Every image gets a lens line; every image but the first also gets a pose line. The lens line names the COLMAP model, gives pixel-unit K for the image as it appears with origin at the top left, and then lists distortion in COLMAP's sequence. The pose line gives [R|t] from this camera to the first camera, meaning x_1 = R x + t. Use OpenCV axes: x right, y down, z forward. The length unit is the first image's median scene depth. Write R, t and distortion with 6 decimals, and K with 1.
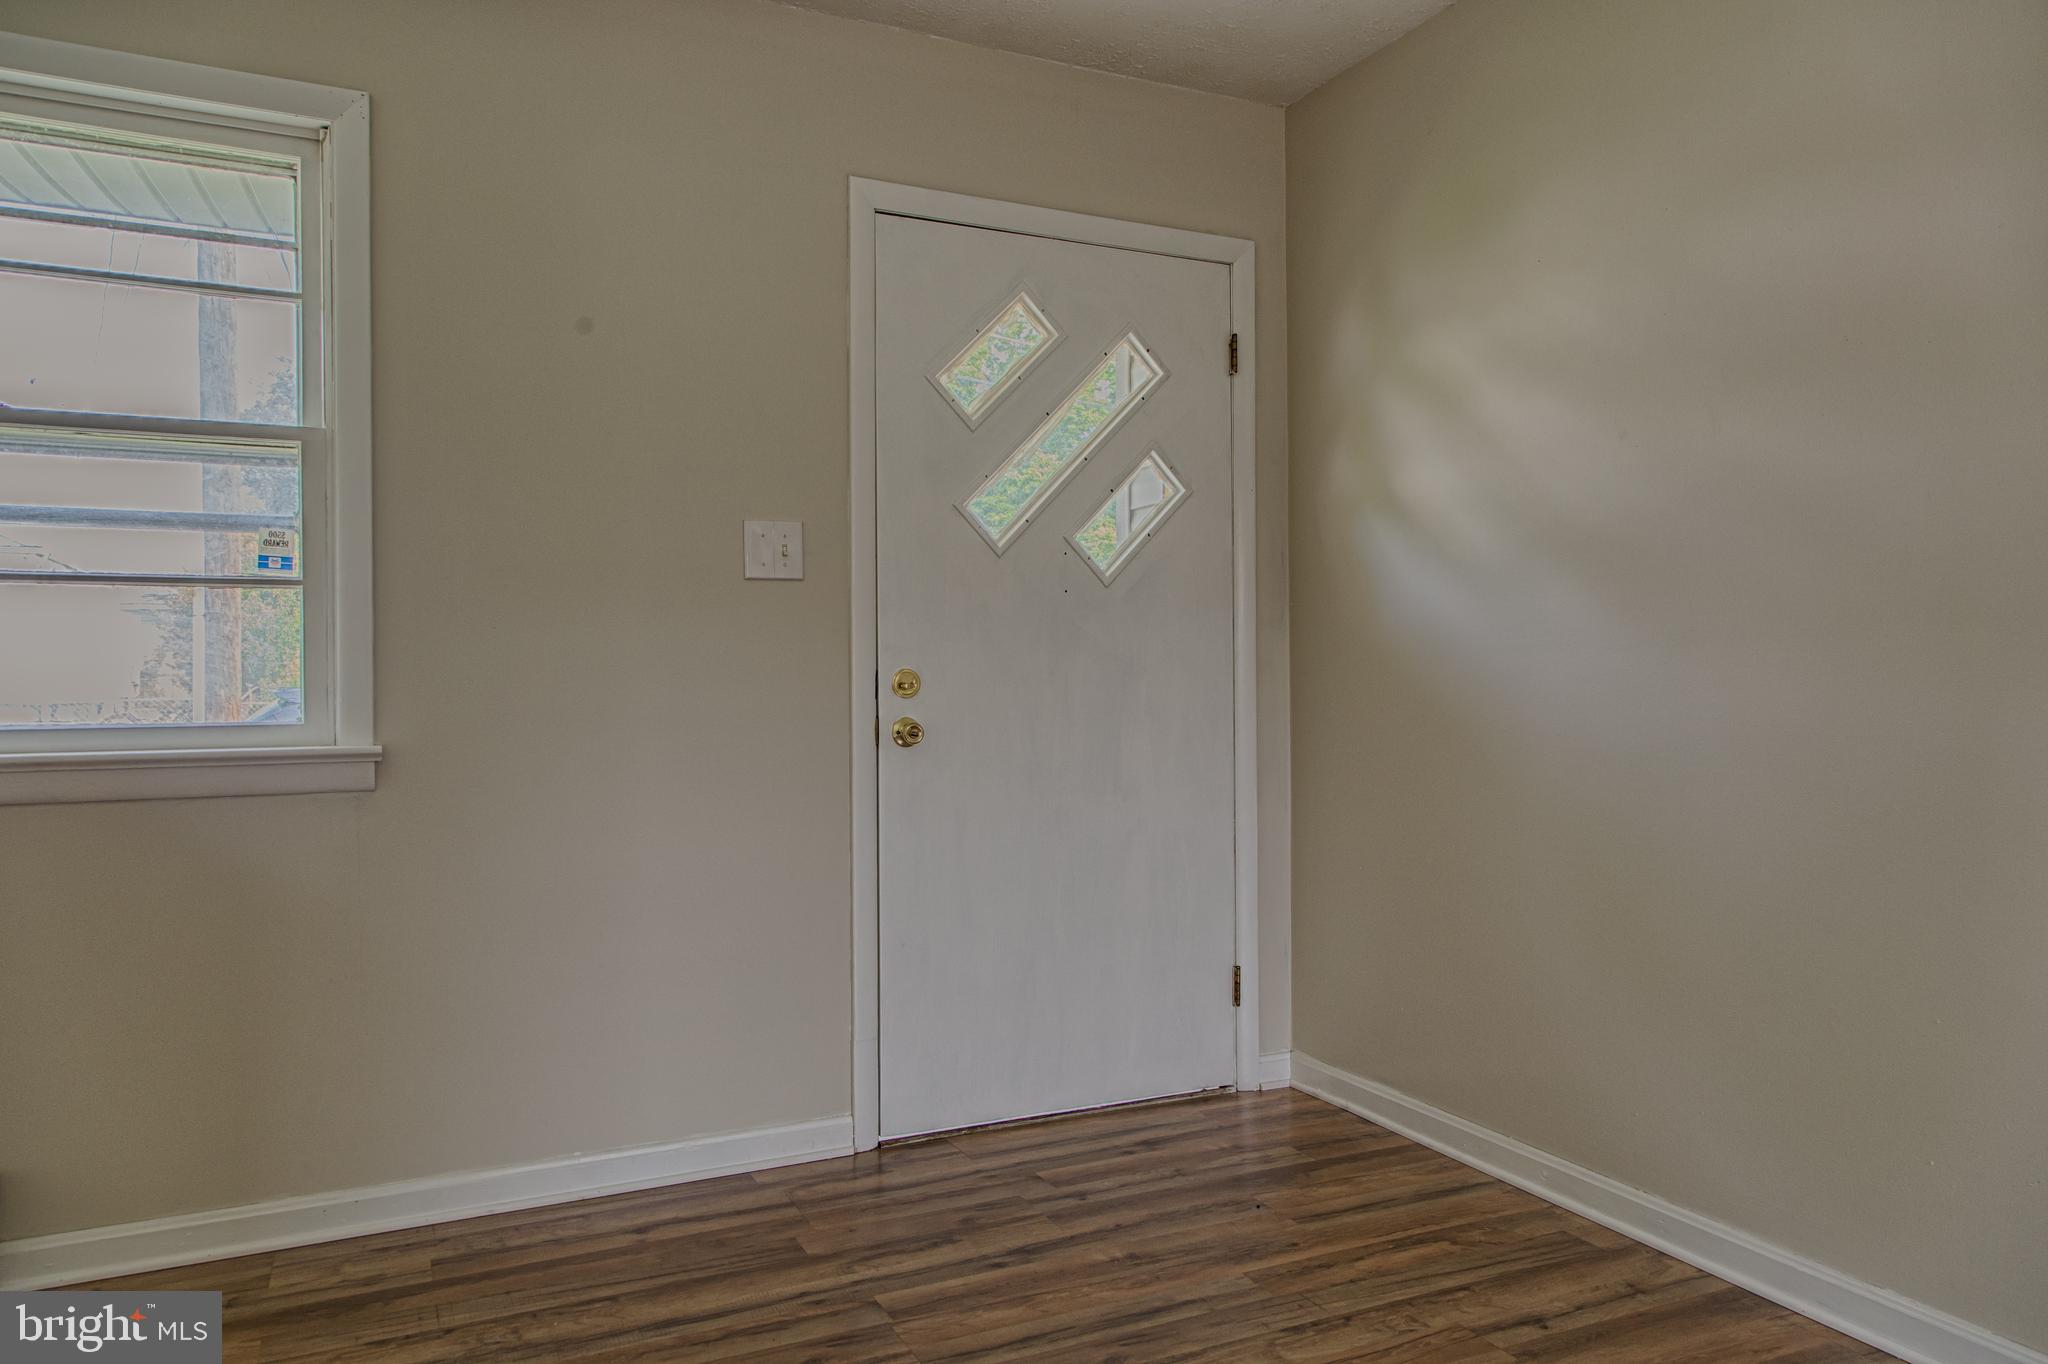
lens RADIAL K [[1370.1, 0, 1029.3], [0, 1370.1, 685.5], [0, 0, 1]] dist [0.015559, 0.000575]
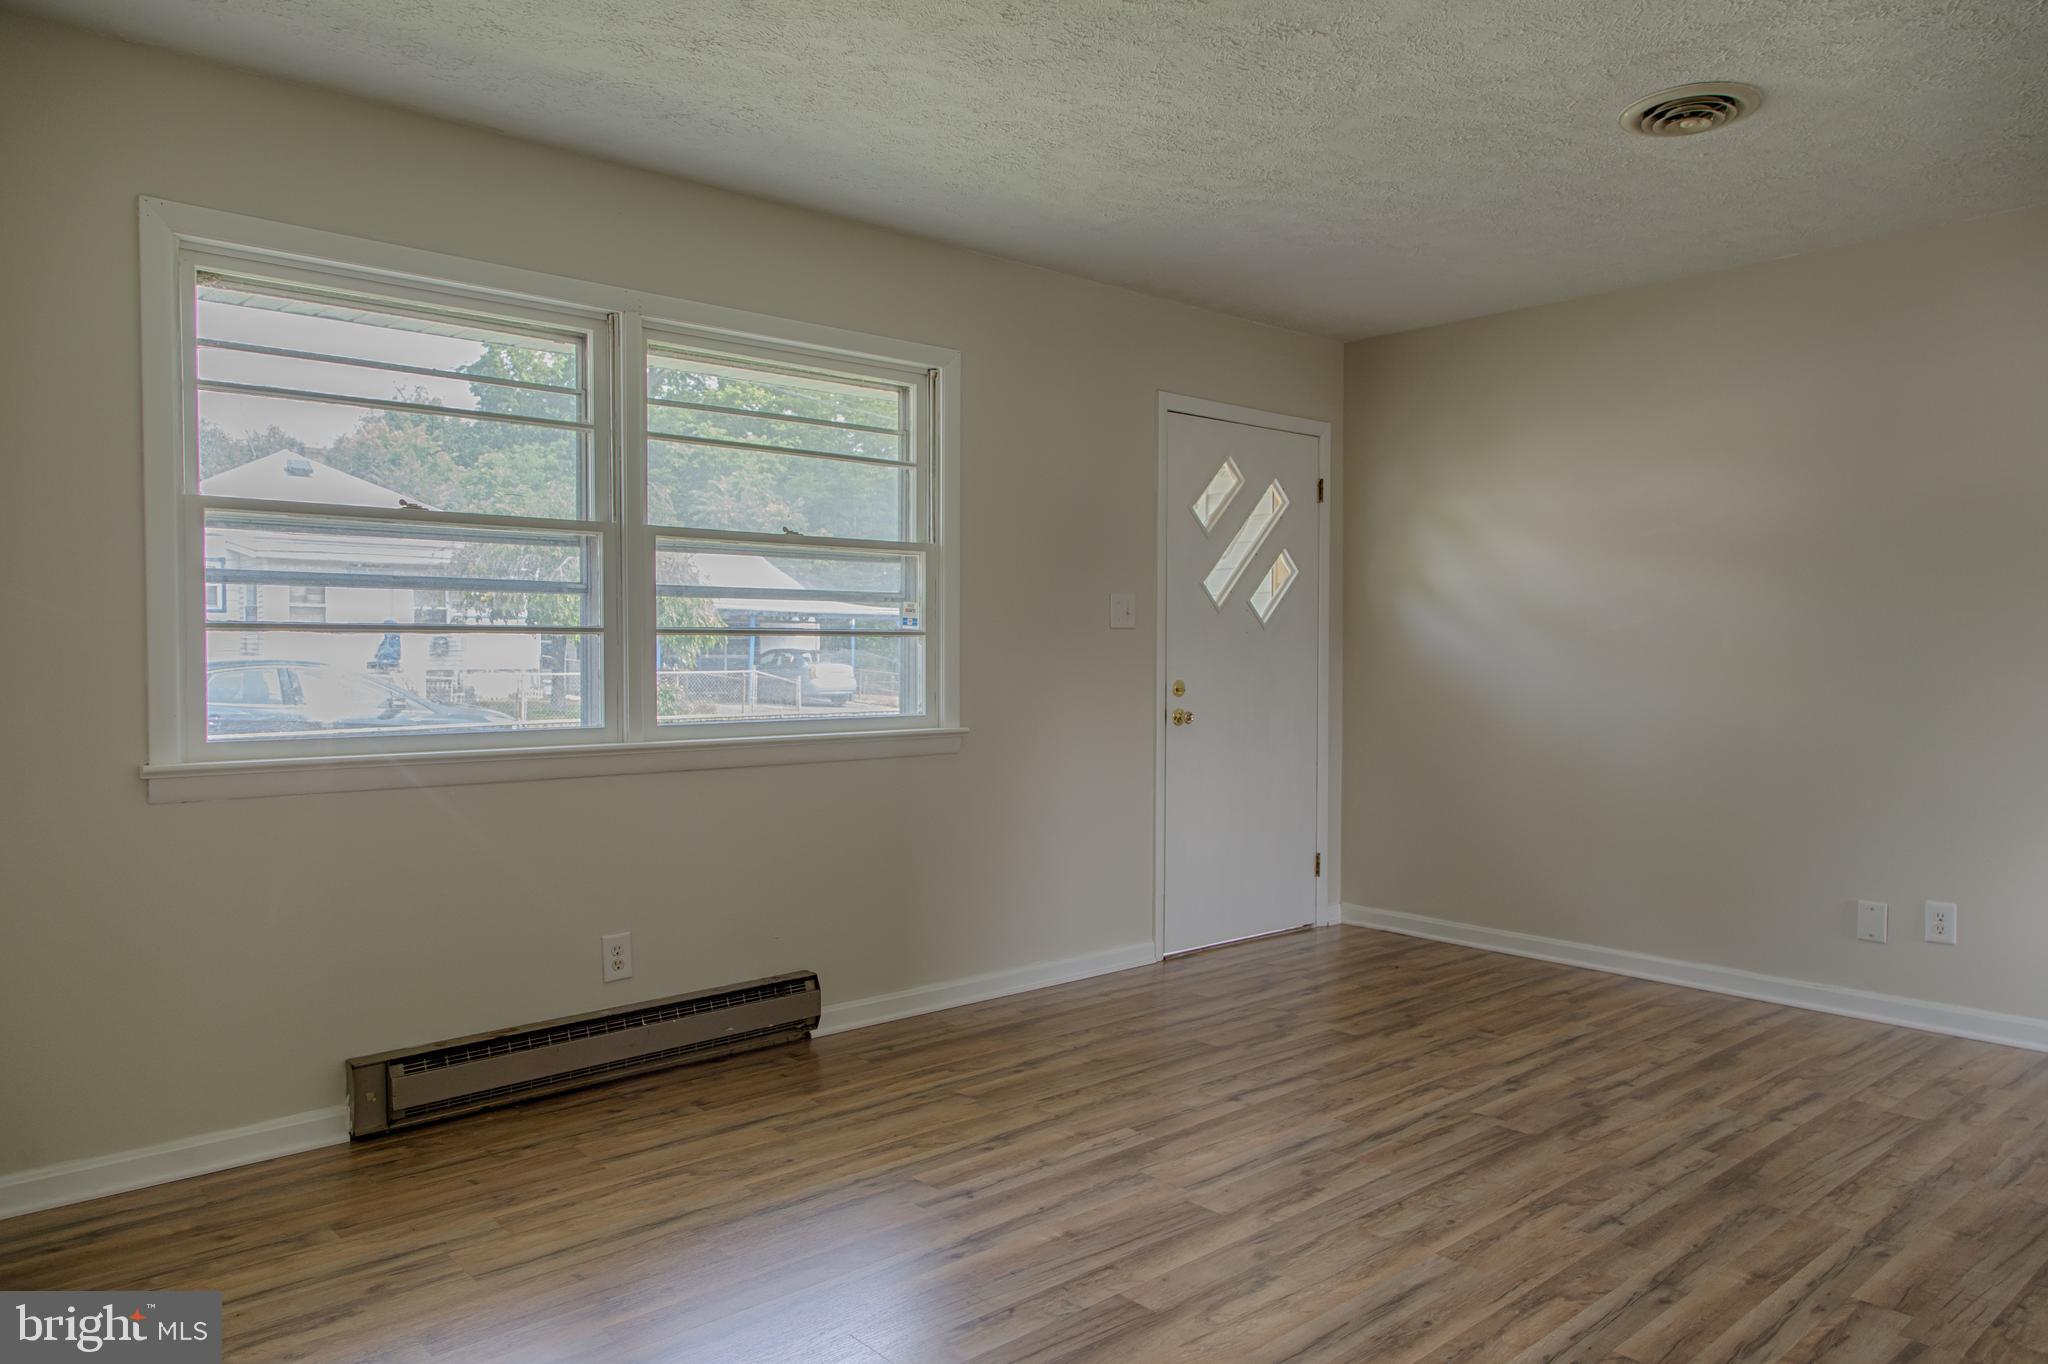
lens RADIAL K [[1365.2, 0, 1024.3], [0, 1365.2, 686.8], [0, 0, 1]] dist [0.002064, -0.001912]
pose [[0.961007, 0.000724, 0.276524, -0.844584], [-0.007032, 0.999737, 0.021821, -0.044504], [-0.276435, -0.022915, 0.960759, -0.655463]]
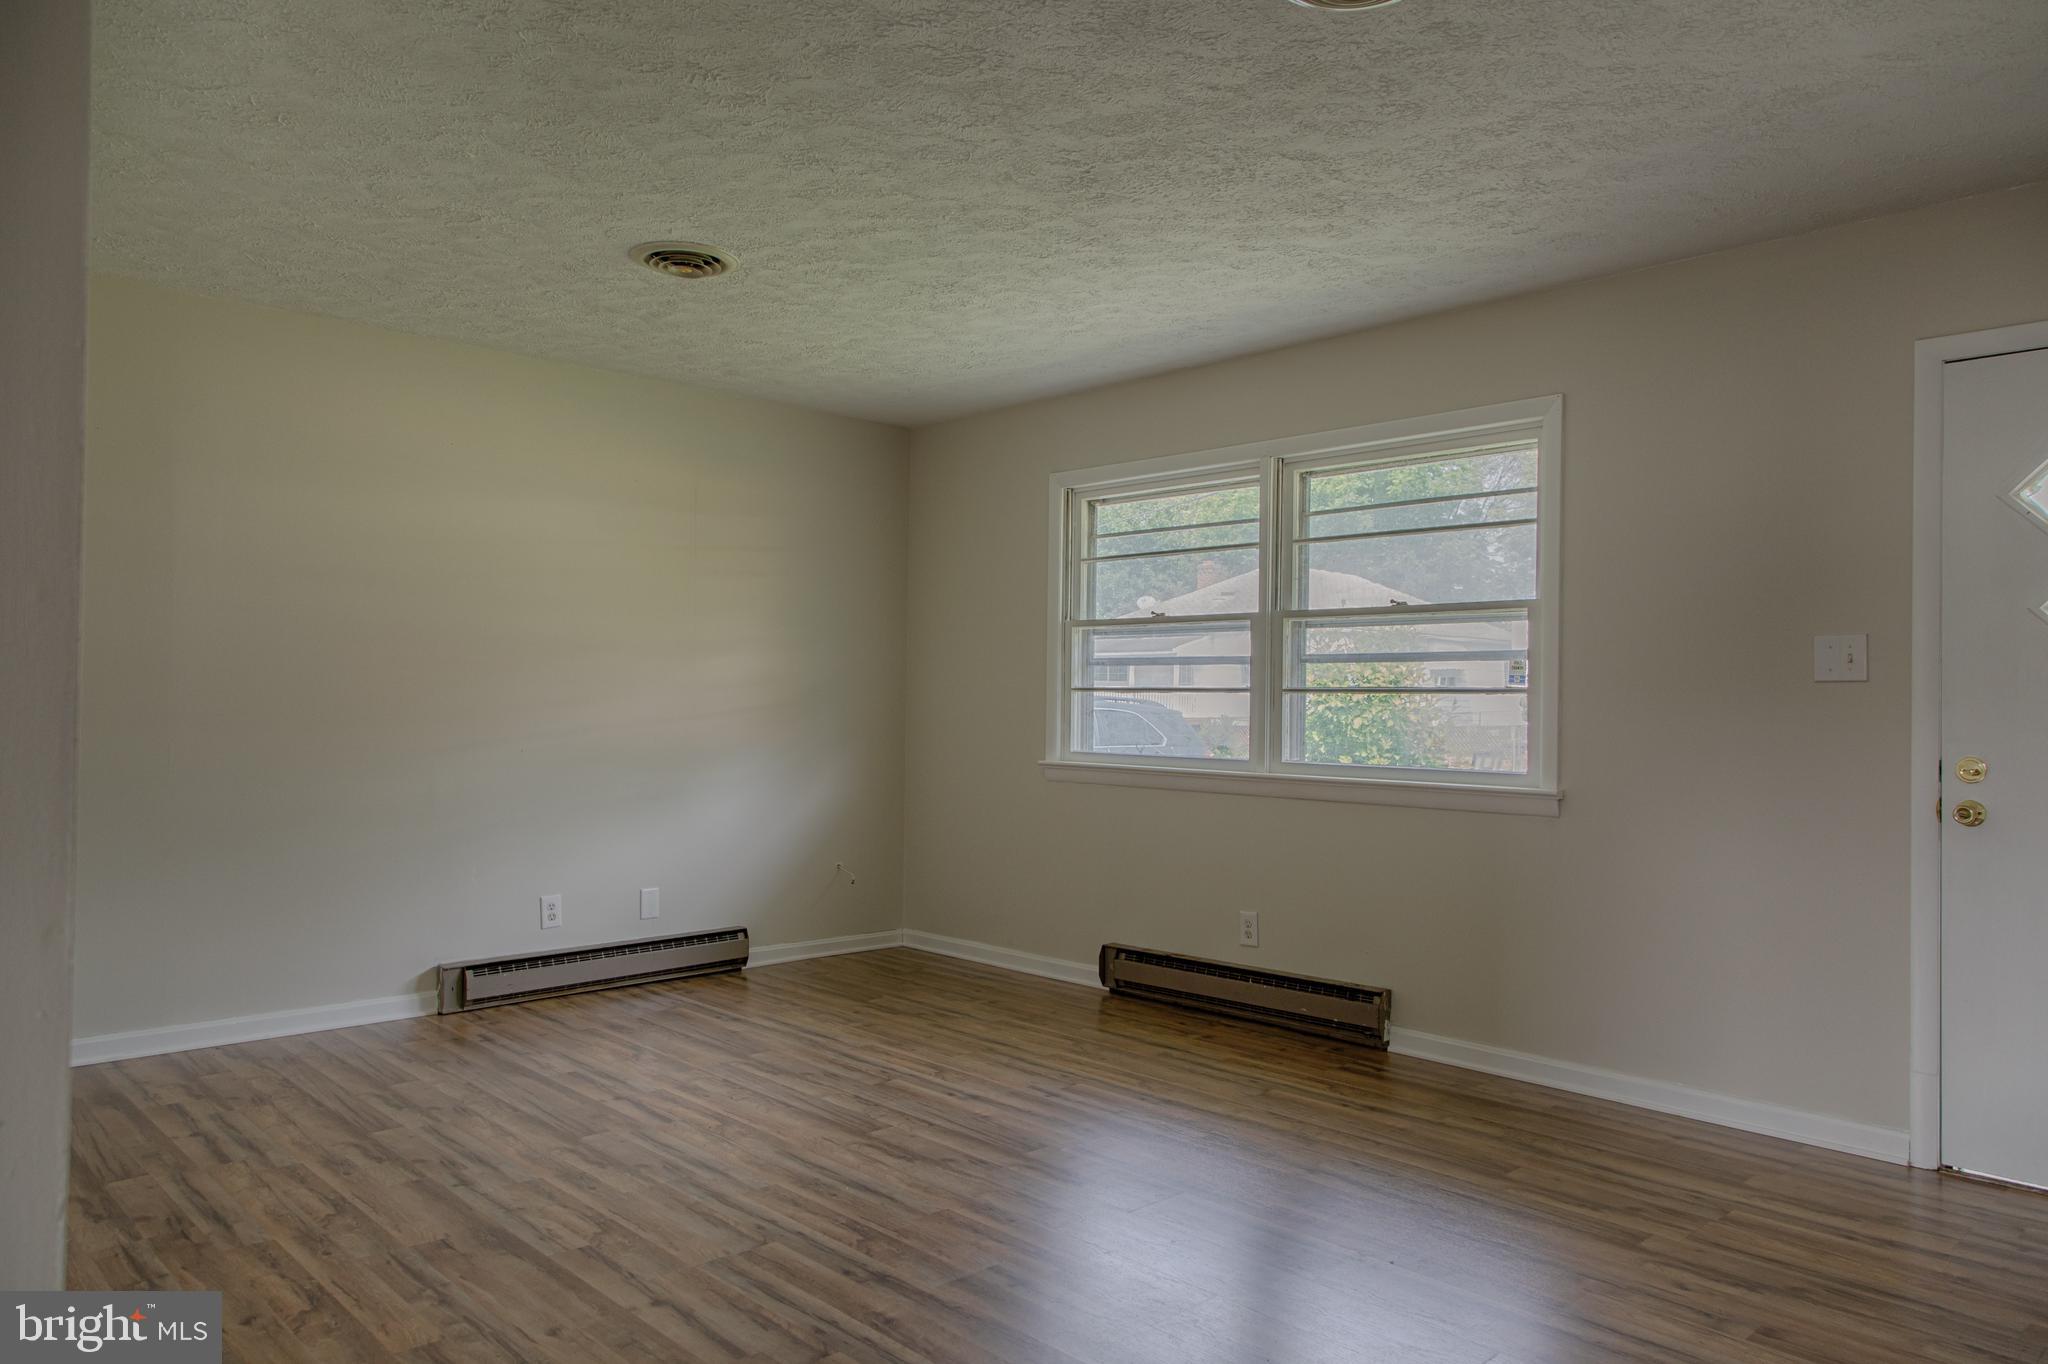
lens RADIAL K [[1376.0, 0, 1028.5], [0, 1376.0, 681.2], [0, 0, 1]] dist [0.007060, 0.002033]
pose [[0.313466, -0.003155, -0.949594, 0.853843], [-0.018454, 0.999785, -0.009414, -0.056658], [0.949420, 0.020475, 0.313340, -0.111704]]
